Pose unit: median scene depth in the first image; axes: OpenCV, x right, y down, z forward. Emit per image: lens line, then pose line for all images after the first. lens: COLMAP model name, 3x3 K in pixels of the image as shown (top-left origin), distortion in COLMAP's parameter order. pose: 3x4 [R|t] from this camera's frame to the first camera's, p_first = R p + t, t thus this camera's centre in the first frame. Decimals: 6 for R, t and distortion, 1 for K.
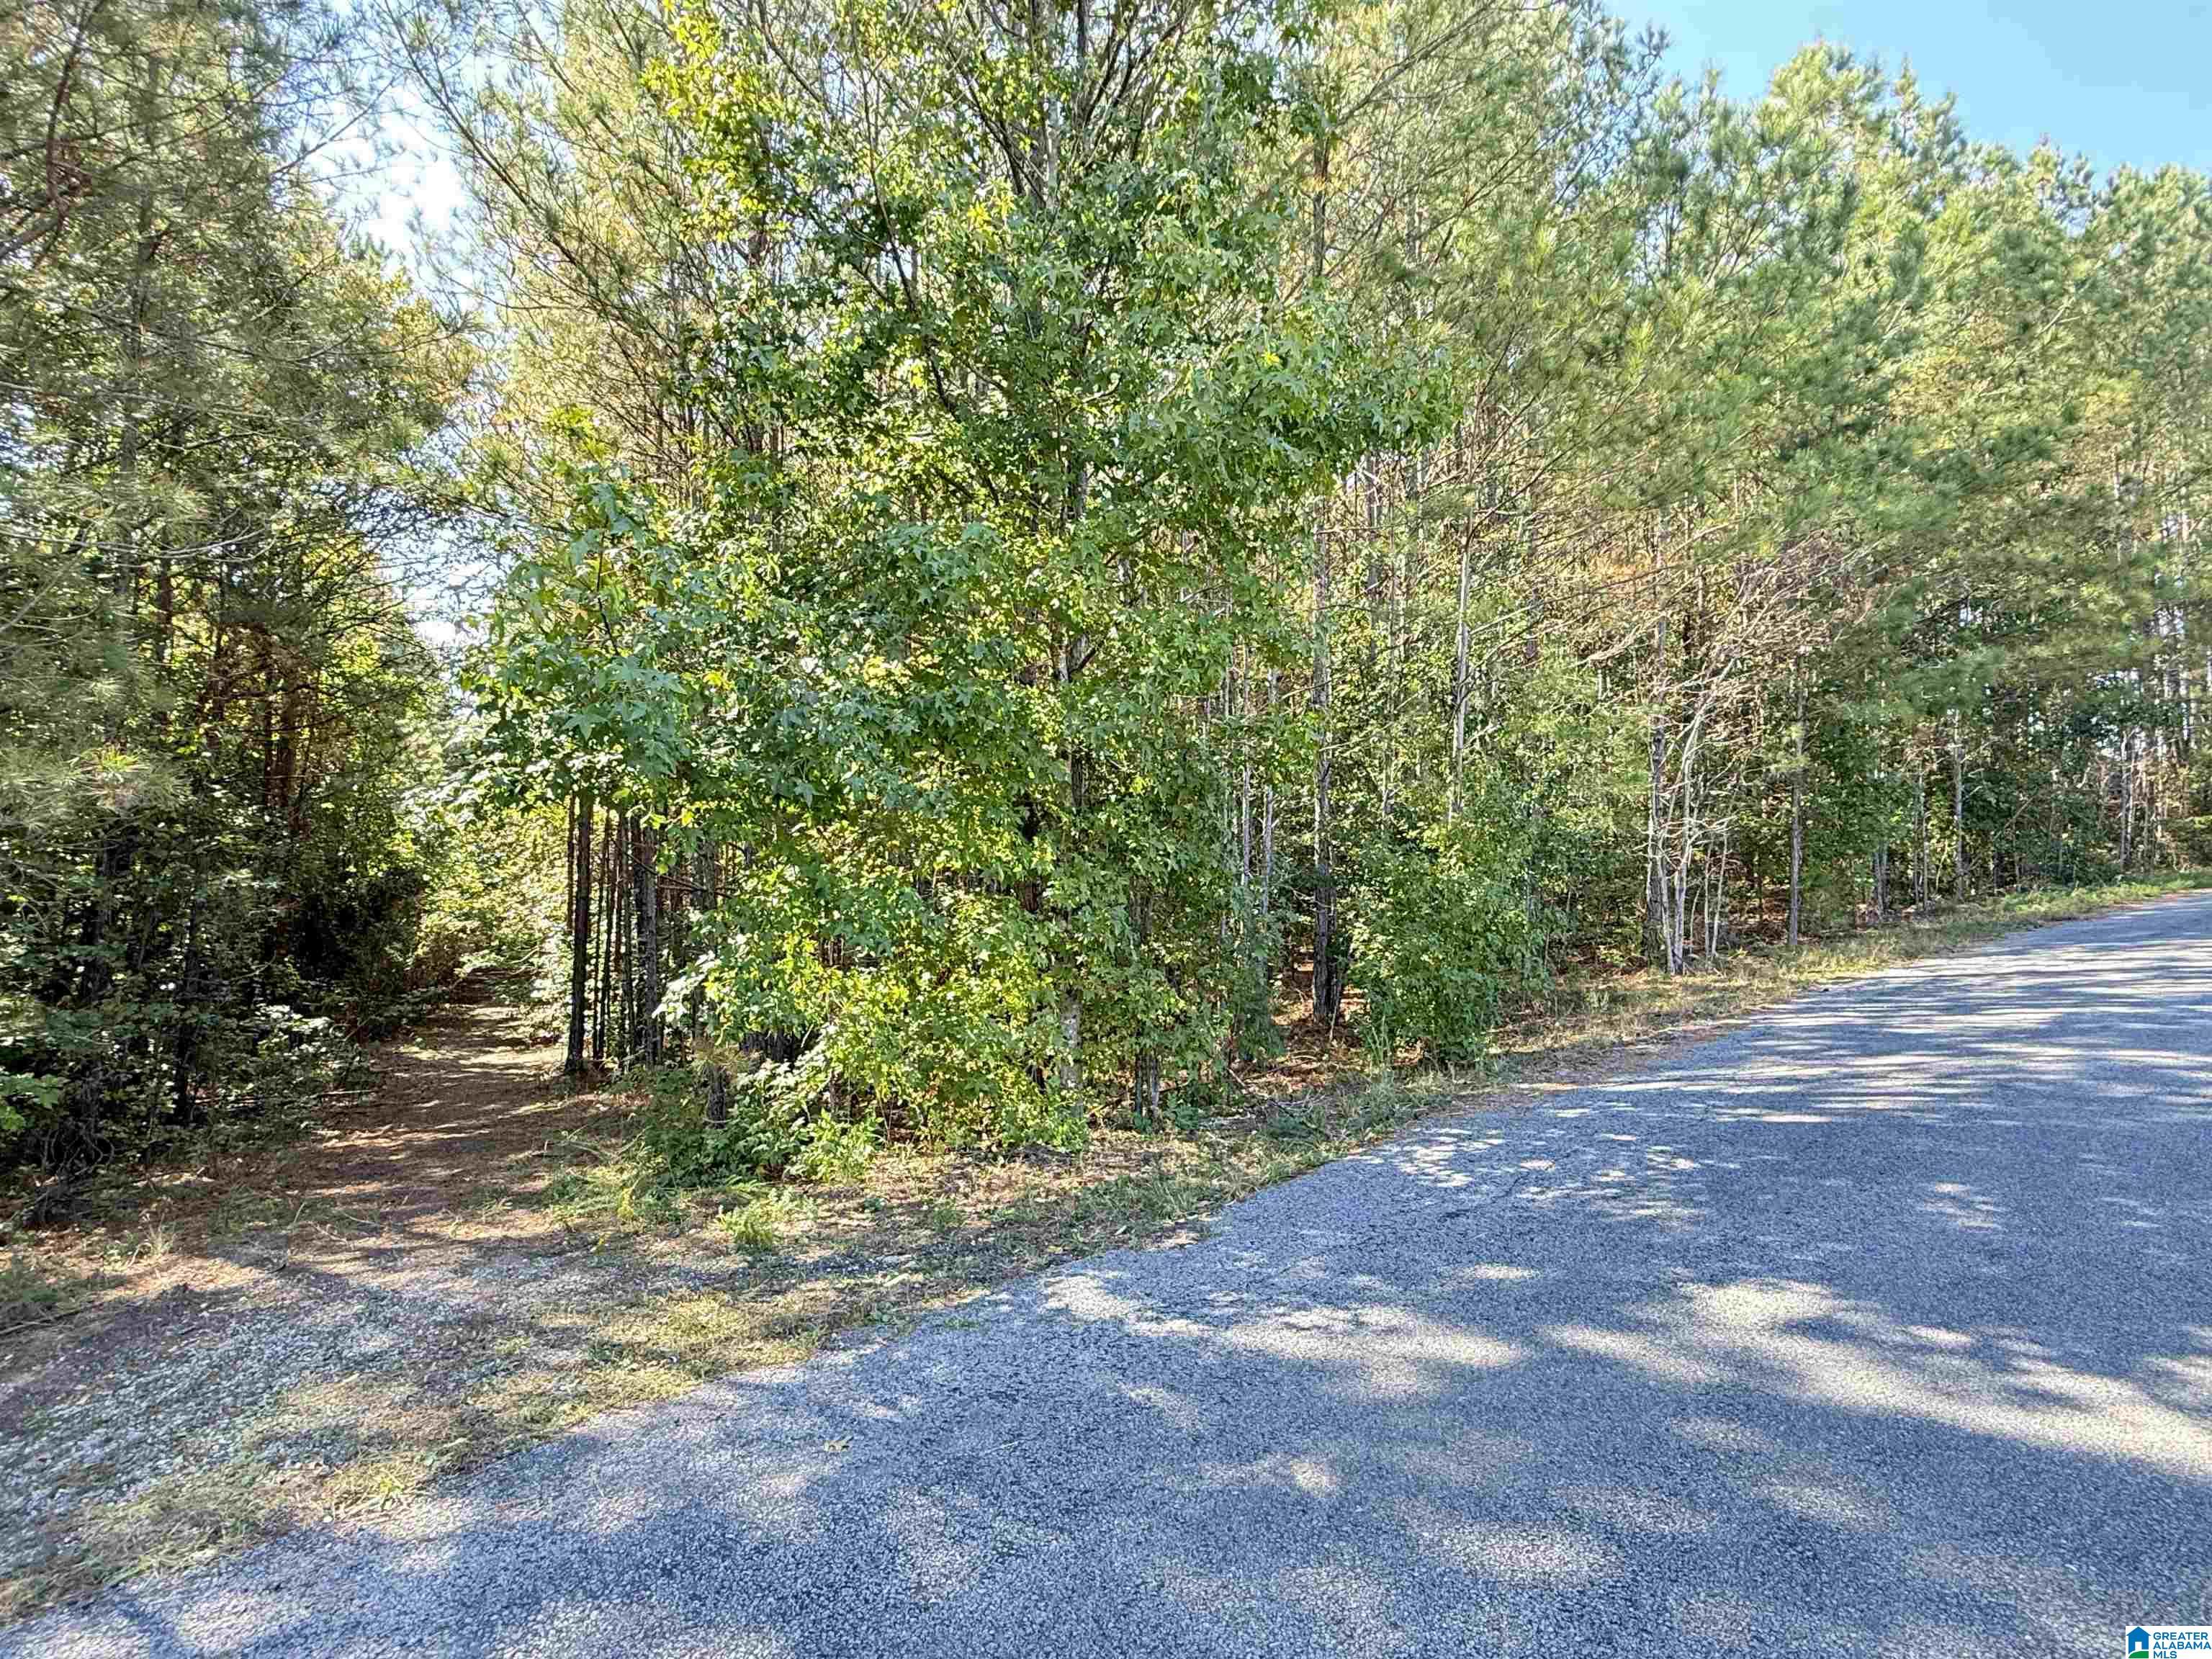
lens RADIAL K [[1102.6, 0, 1104.2], [0, 1102.6, 834.5], [0, 0, 1]] dist [-0.000413, 0.000254]
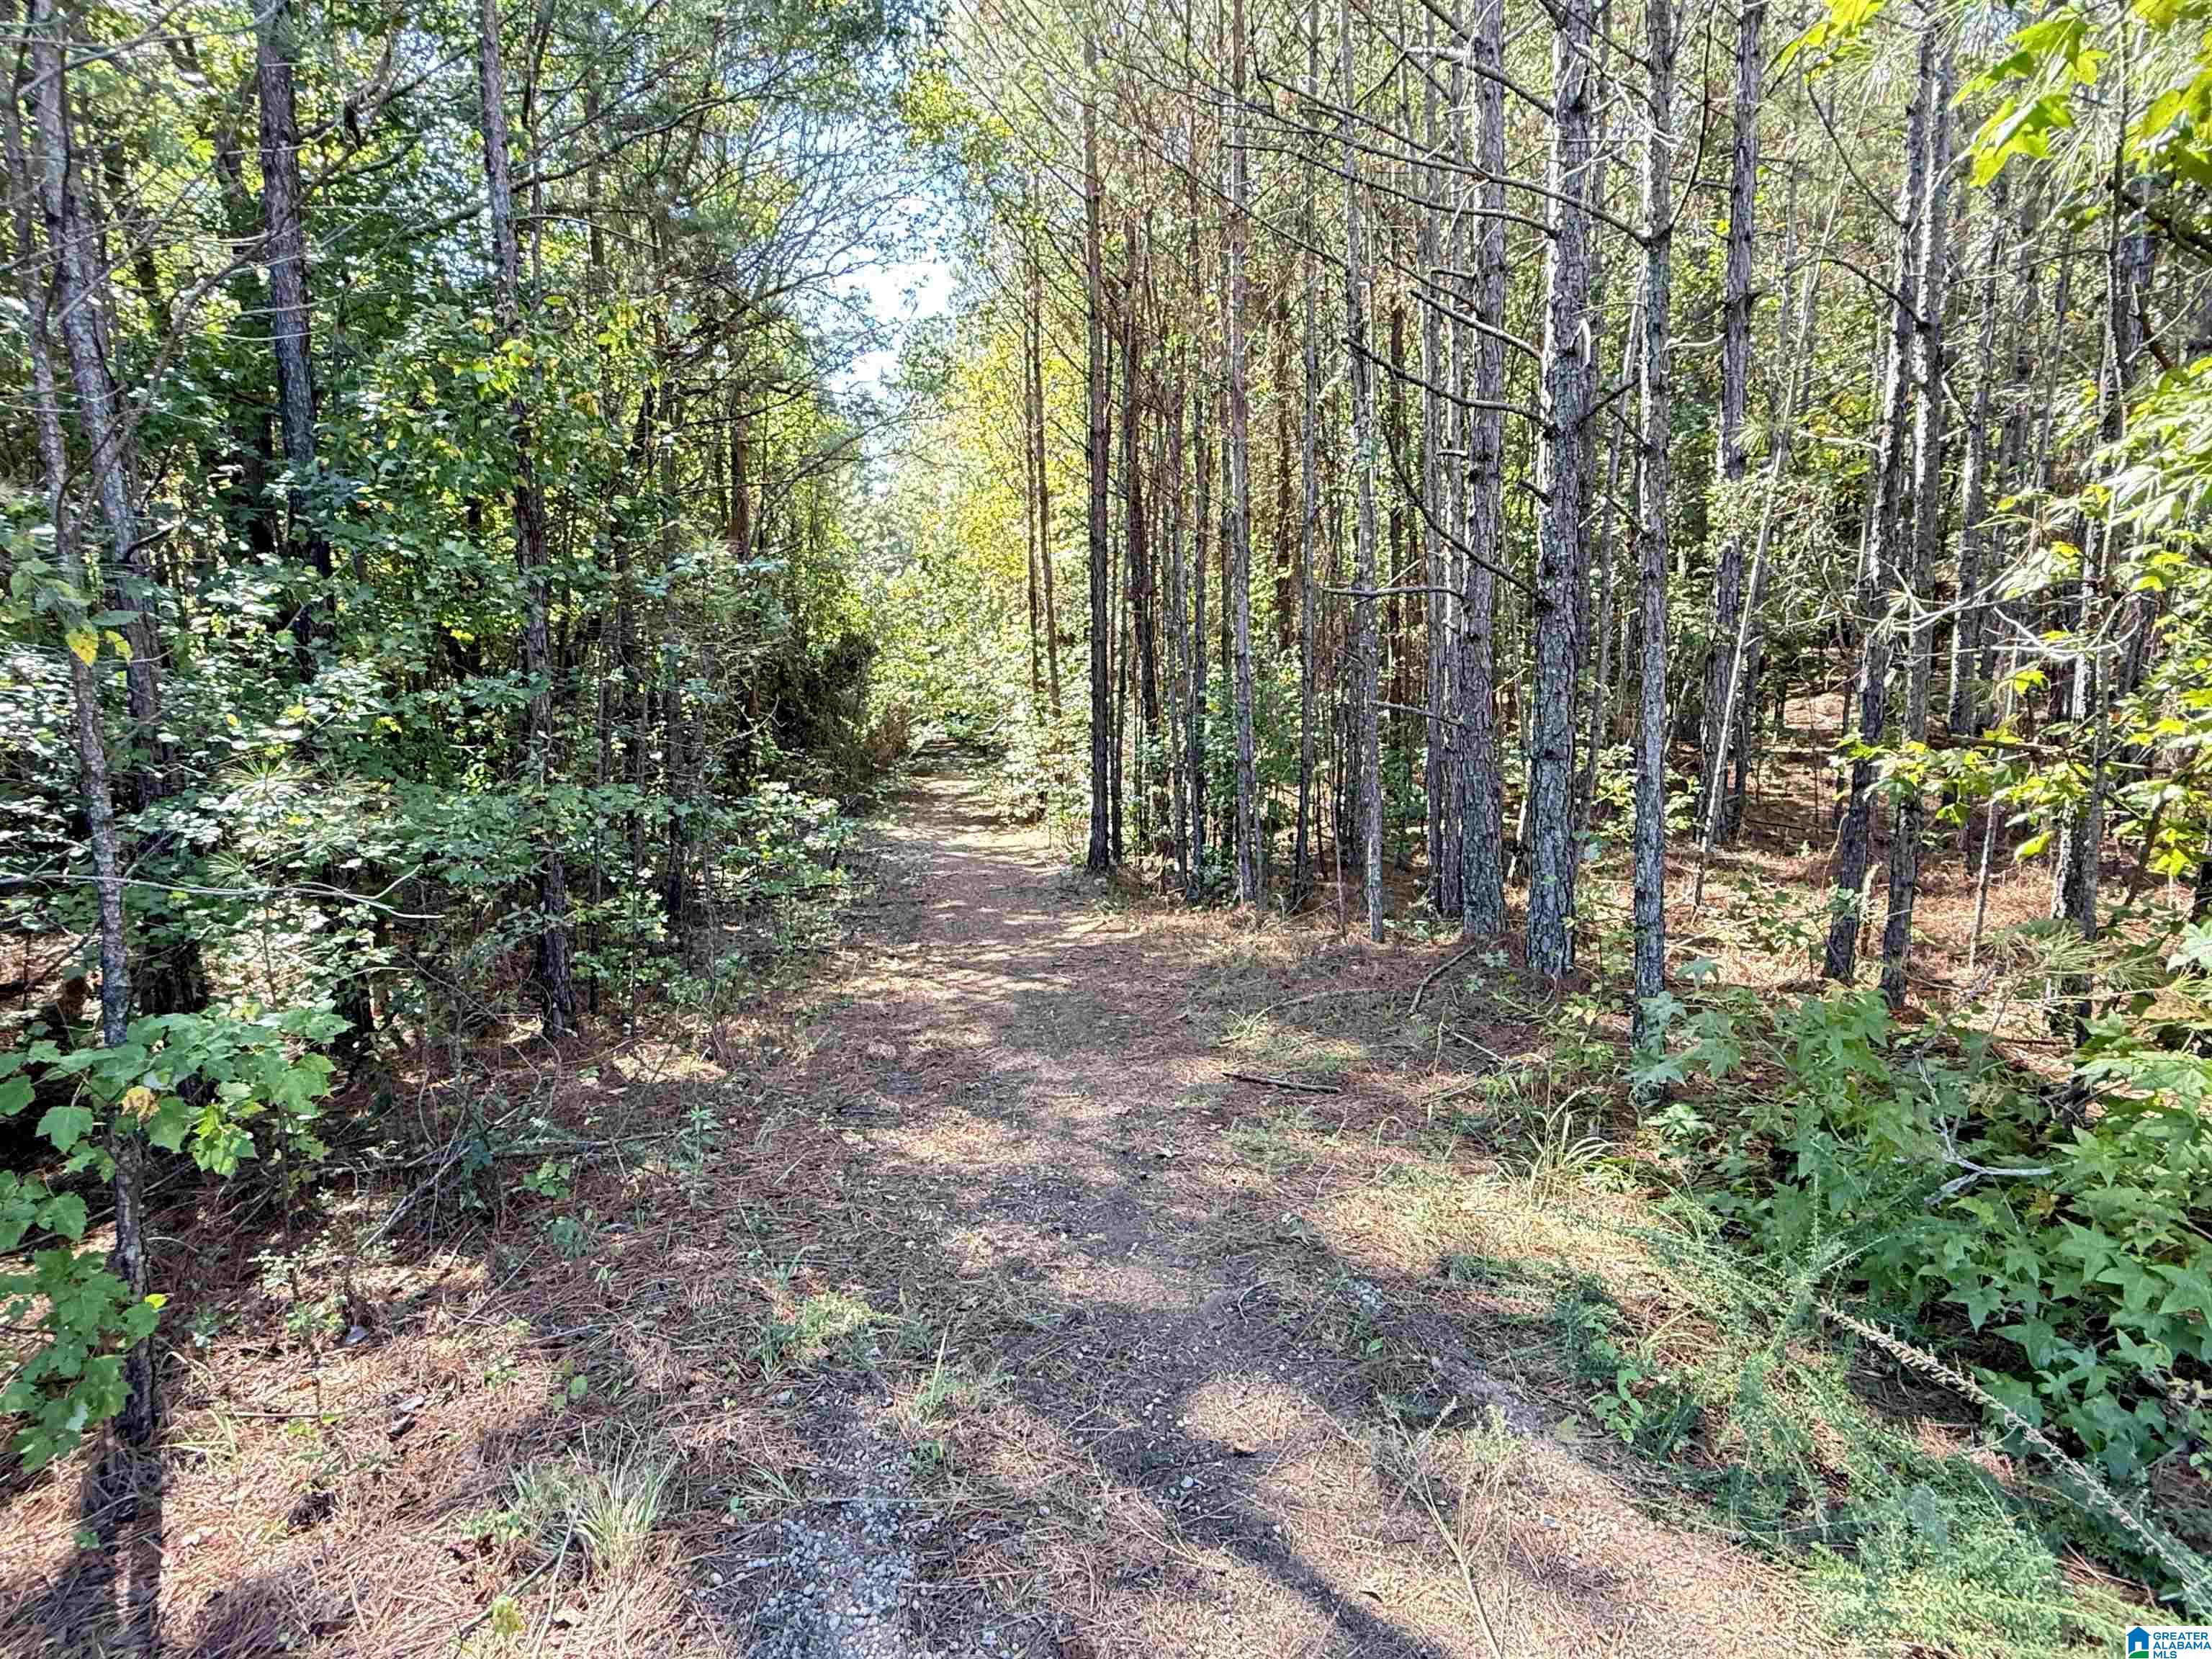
lens RADIAL K [[1102.6, 0, 1106.9], [0, 1102.6, 827.6], [0, 0, 1]] dist [-0.000413, 0.000254]
pose [[0.947607, 0.028929, -0.318125, -0.134441], [0.033350, 0.981489, 0.188593, 0.023877], [0.317692, -0.189322, 0.929101, 0.169420]]
